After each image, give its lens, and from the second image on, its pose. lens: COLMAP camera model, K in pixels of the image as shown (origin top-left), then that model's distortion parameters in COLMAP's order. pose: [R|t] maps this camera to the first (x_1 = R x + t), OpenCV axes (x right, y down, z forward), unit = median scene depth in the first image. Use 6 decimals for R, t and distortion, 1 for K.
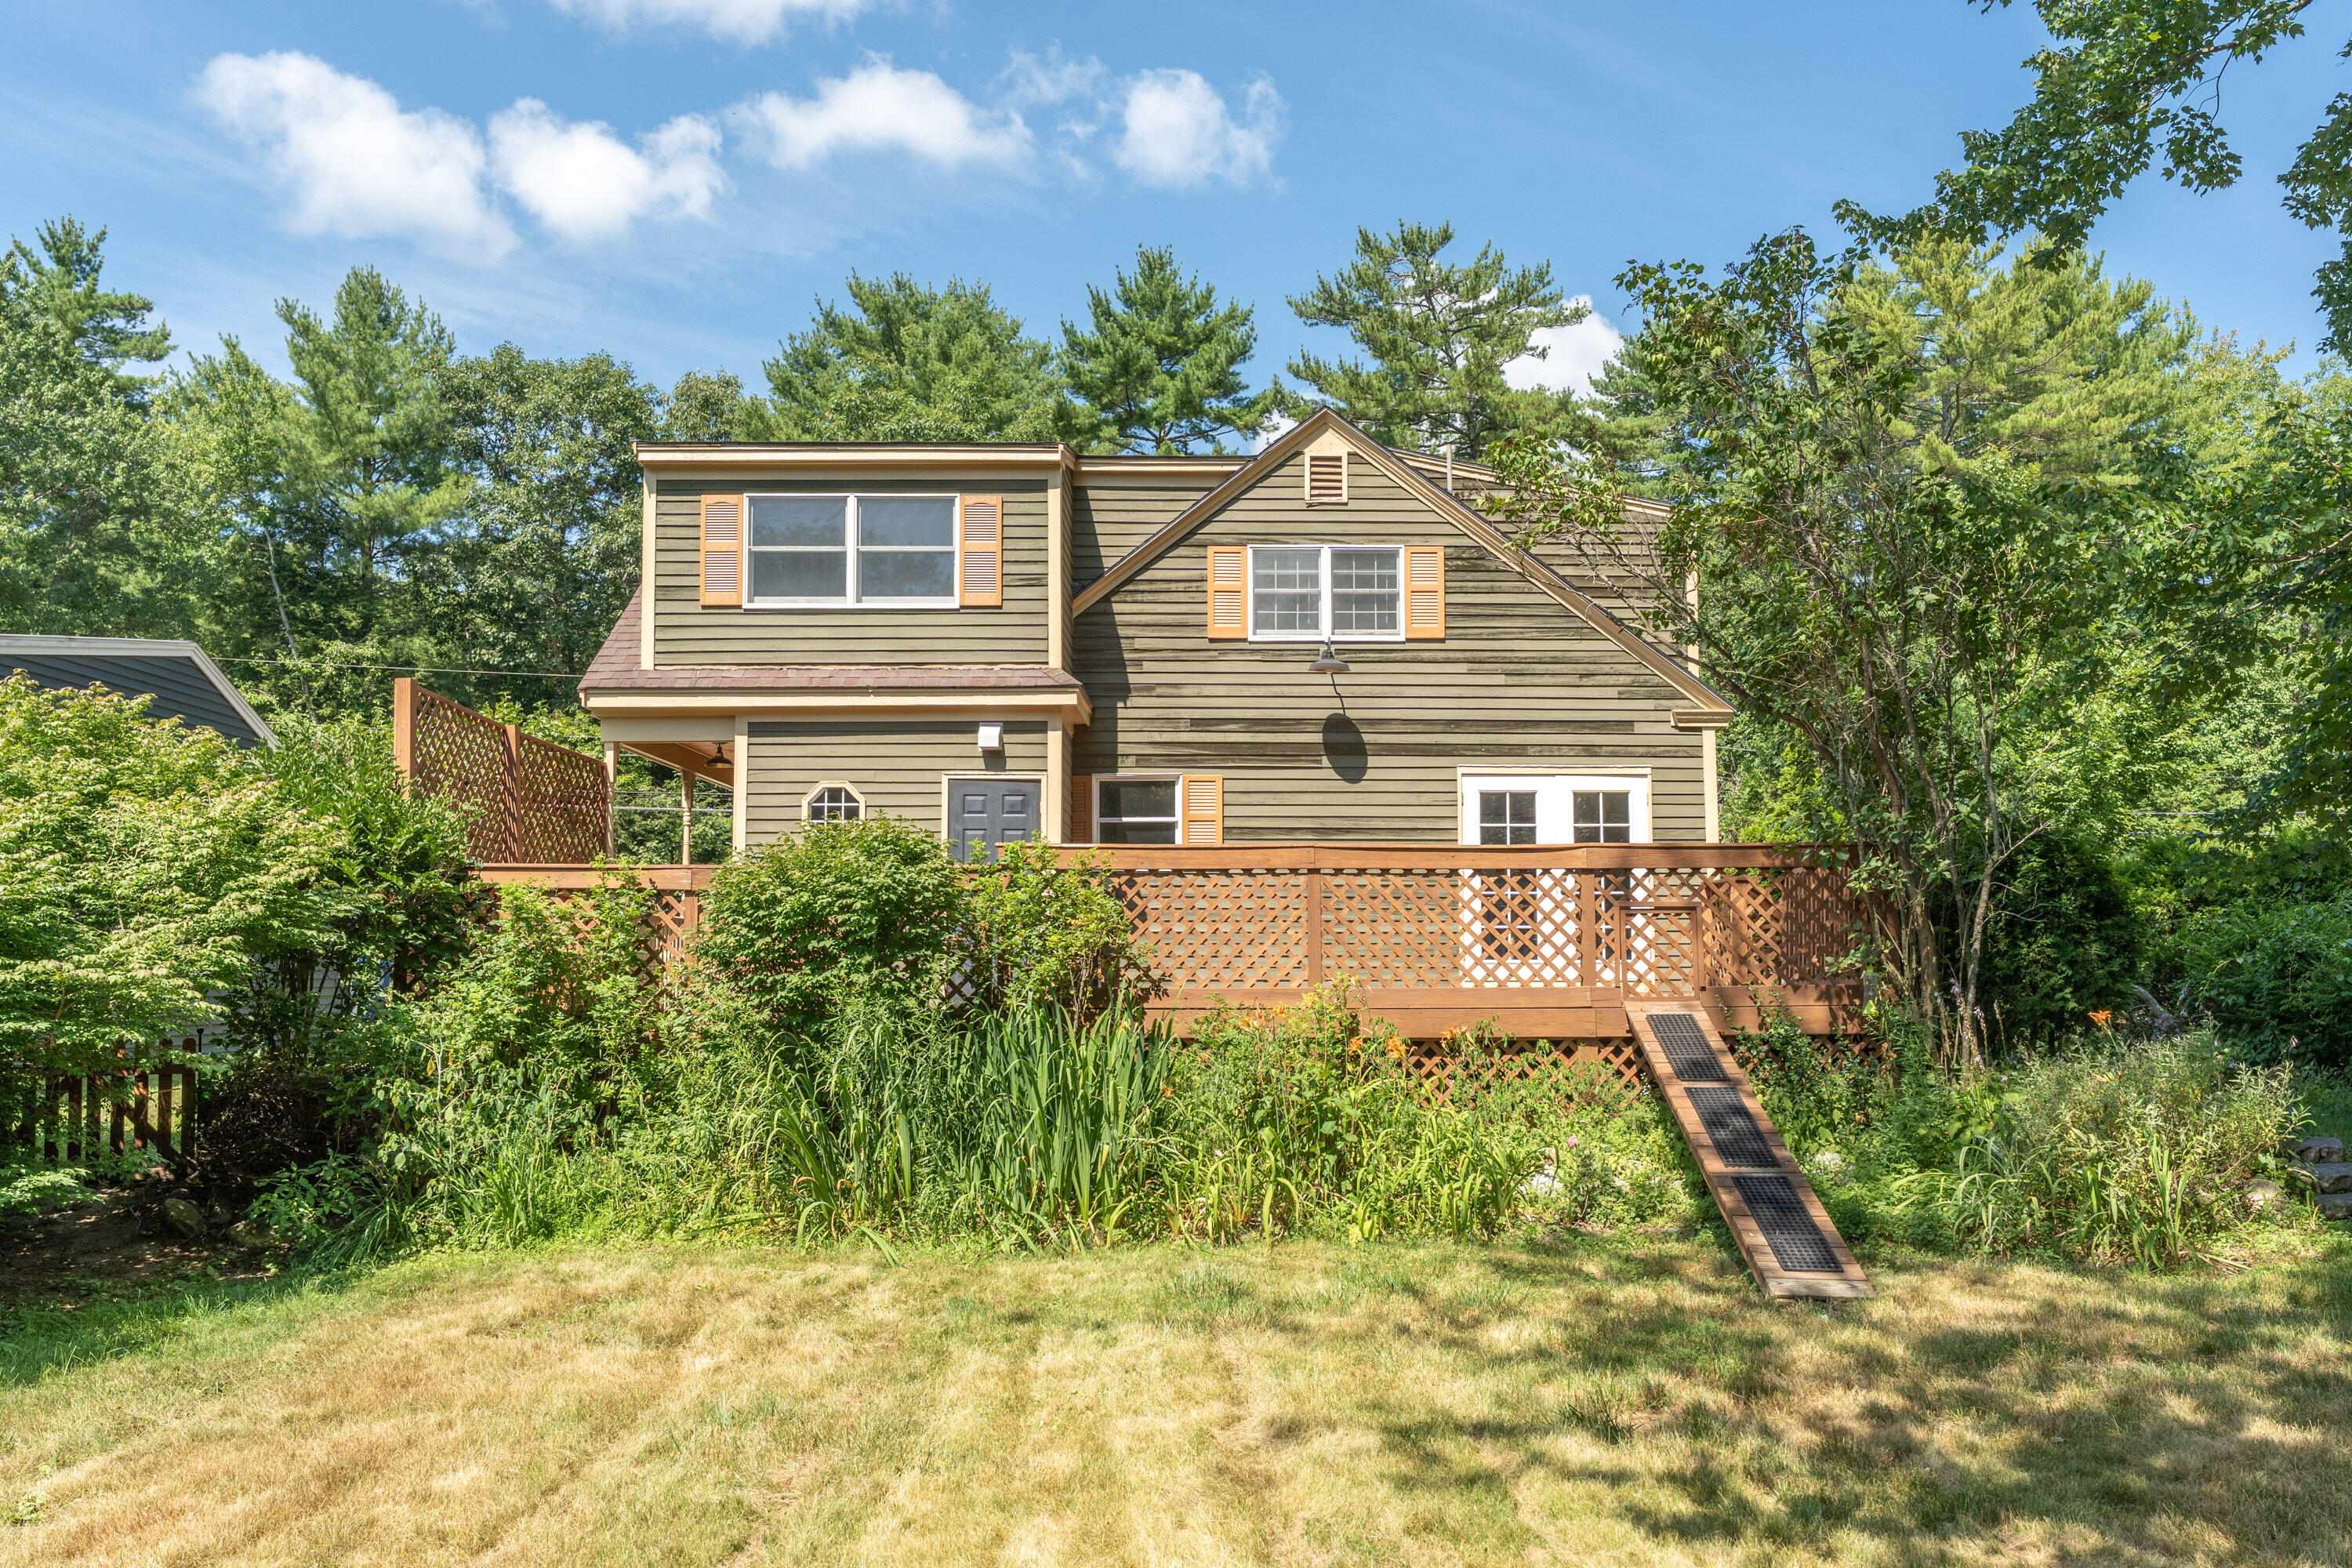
lens RADIAL K [[1641.4, 0, 1264.6], [0, 1641.4, 886.0], [0, 0, 1]] dist [0.006886, -0.004161]
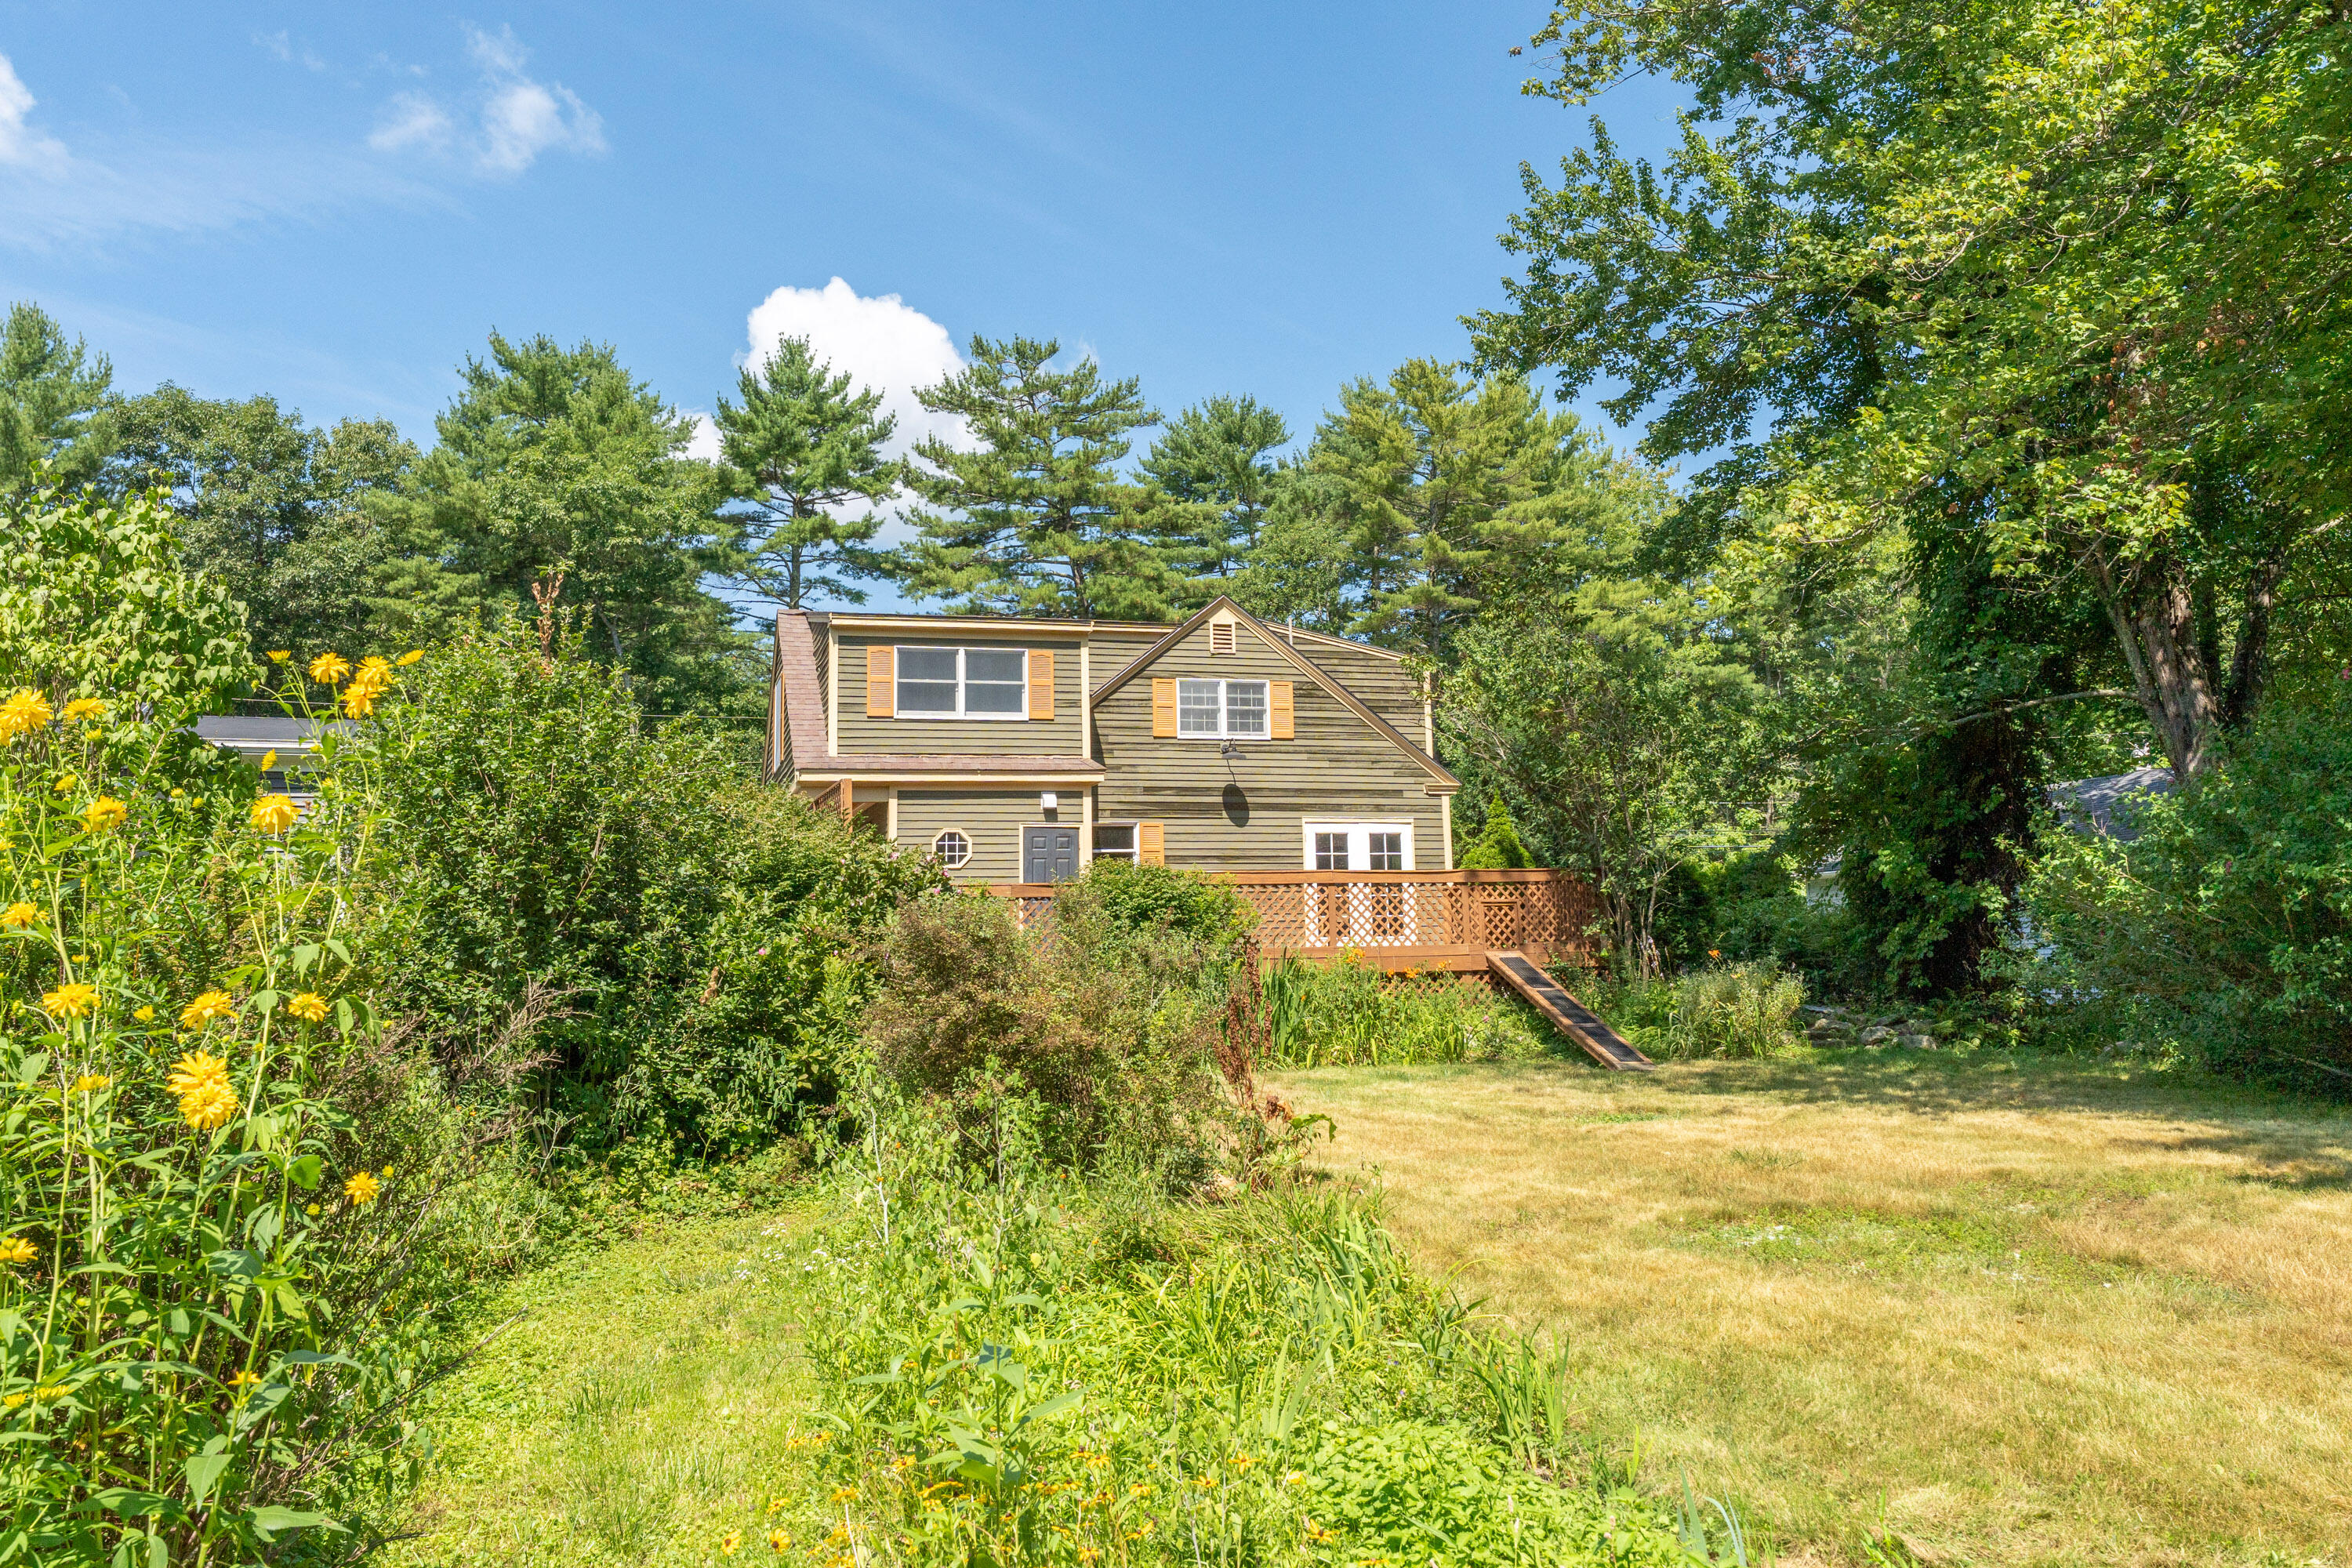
lens RADIAL K [[1766.3, 0, 1041.8], [0, 1766.3, 786.8], [0, 0, 1]] dist [0.005436, 0.003164]
pose [[0.972223, 0.006700, 0.233961, -0.535723], [0.007519, 0.998180, -0.059832, -0.001310], [-0.233936, 0.059929, 0.970403, -0.622188]]
